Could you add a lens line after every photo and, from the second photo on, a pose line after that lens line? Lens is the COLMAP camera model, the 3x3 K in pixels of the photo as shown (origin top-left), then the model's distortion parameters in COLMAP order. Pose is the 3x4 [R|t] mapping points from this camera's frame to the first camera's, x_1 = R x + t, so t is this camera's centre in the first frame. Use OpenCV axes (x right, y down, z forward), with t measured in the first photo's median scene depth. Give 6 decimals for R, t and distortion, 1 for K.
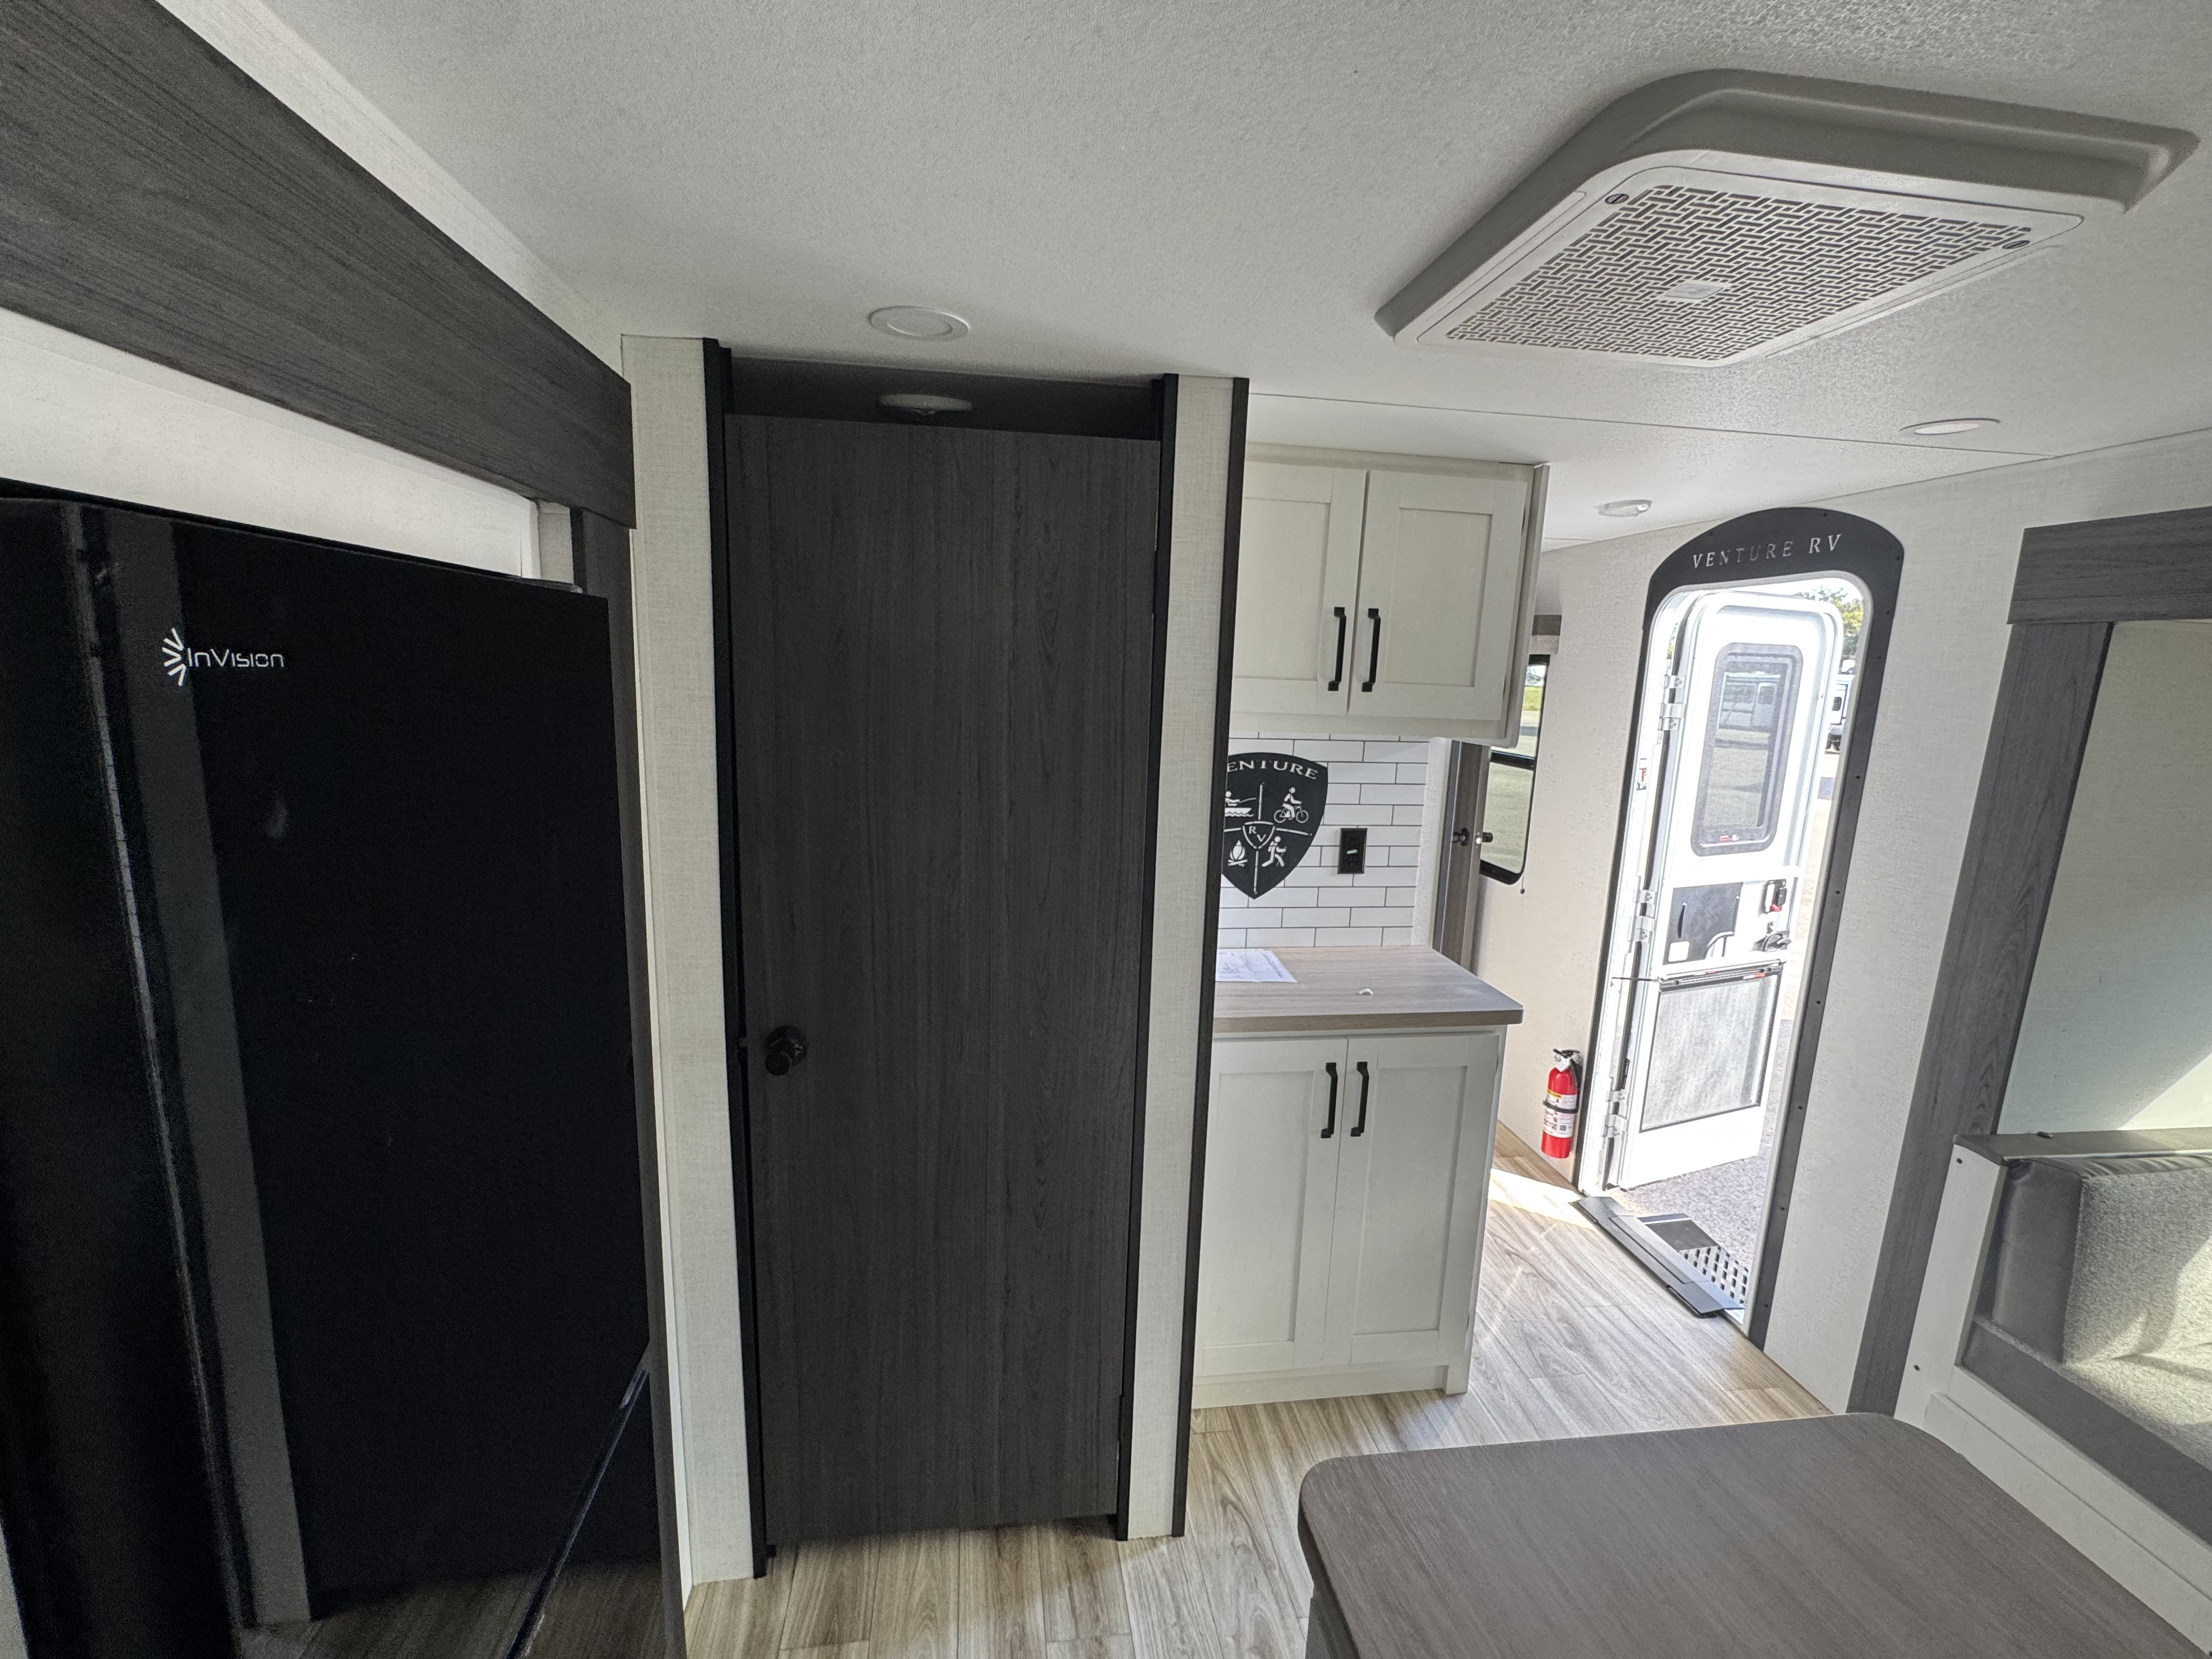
lens RADIAL K [[932.9, 0, 1101.3], [0, 932.9, 825.6], [0, 0, 1]] dist [-0.006344, 0.000652]
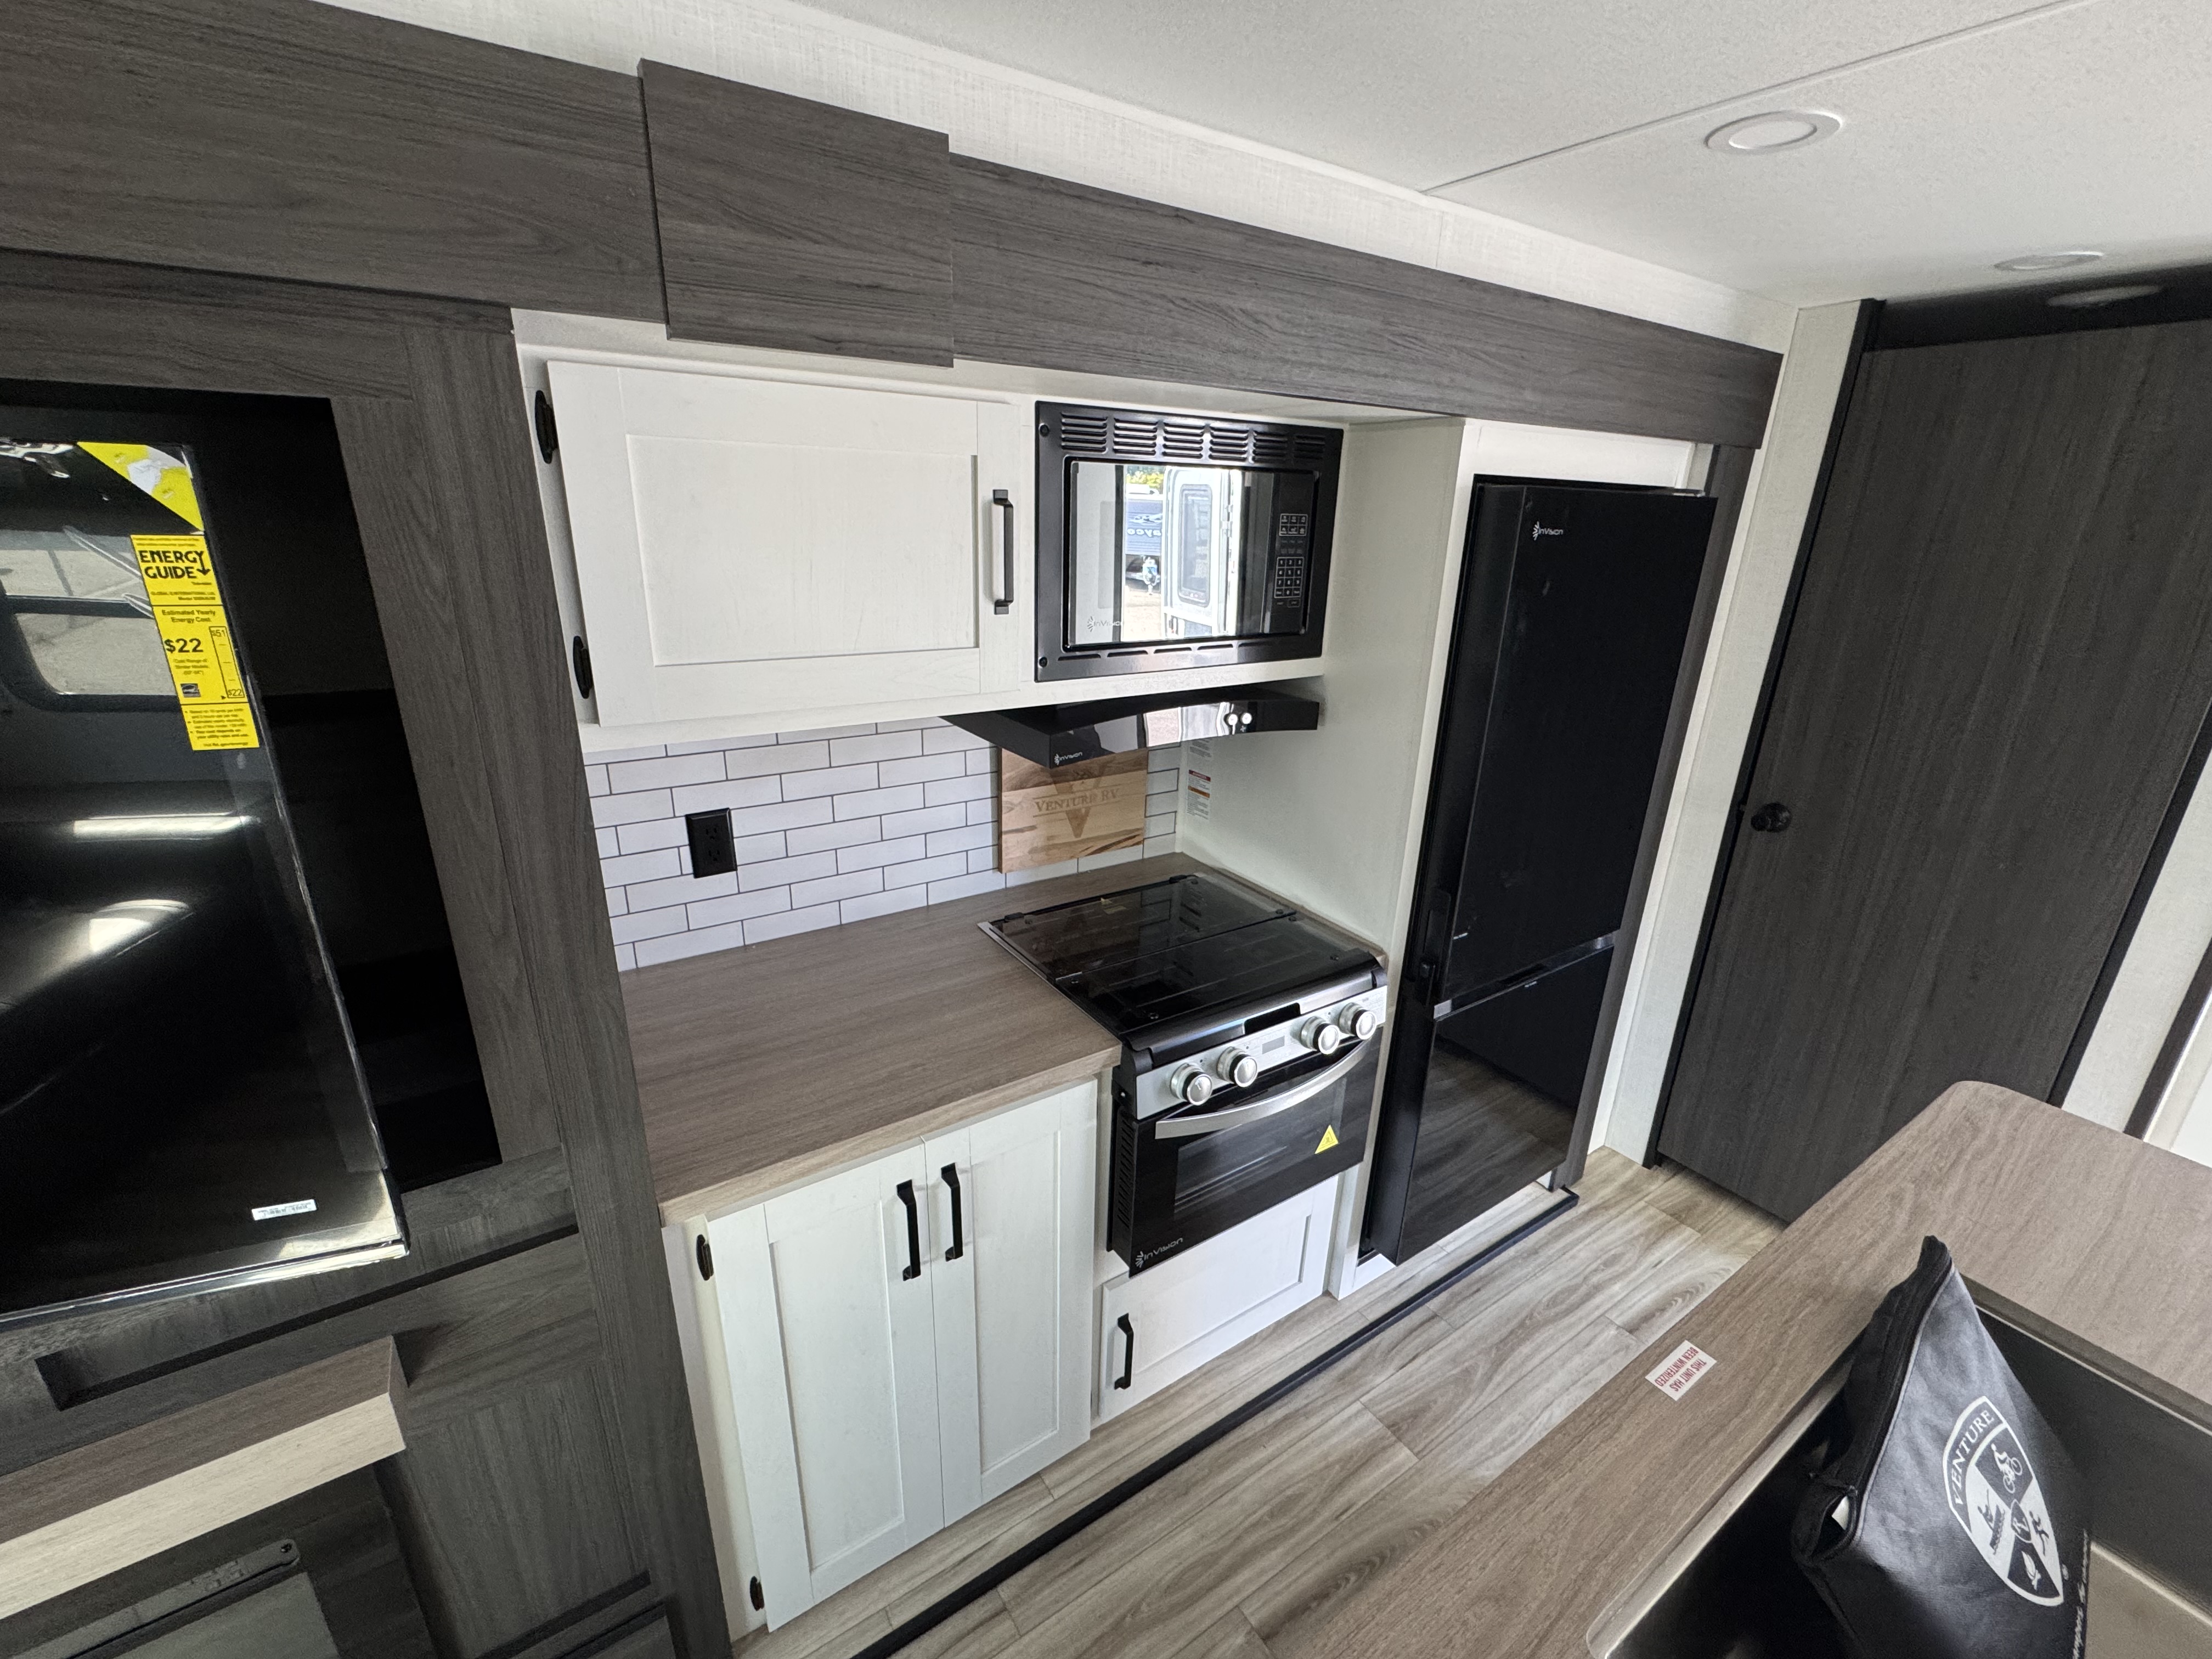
lens RADIAL K [[932.9, 0, 1100.2], [0, 932.9, 829.0], [0, 0, 1]] dist [-0.006344, 0.000652]
pose [[0.432472, 0.275806, -0.858428, 0.411862], [-0.165949, 0.960150, 0.224884, 0.102209], [0.886244, 0.045199, 0.461008, -0.524307]]
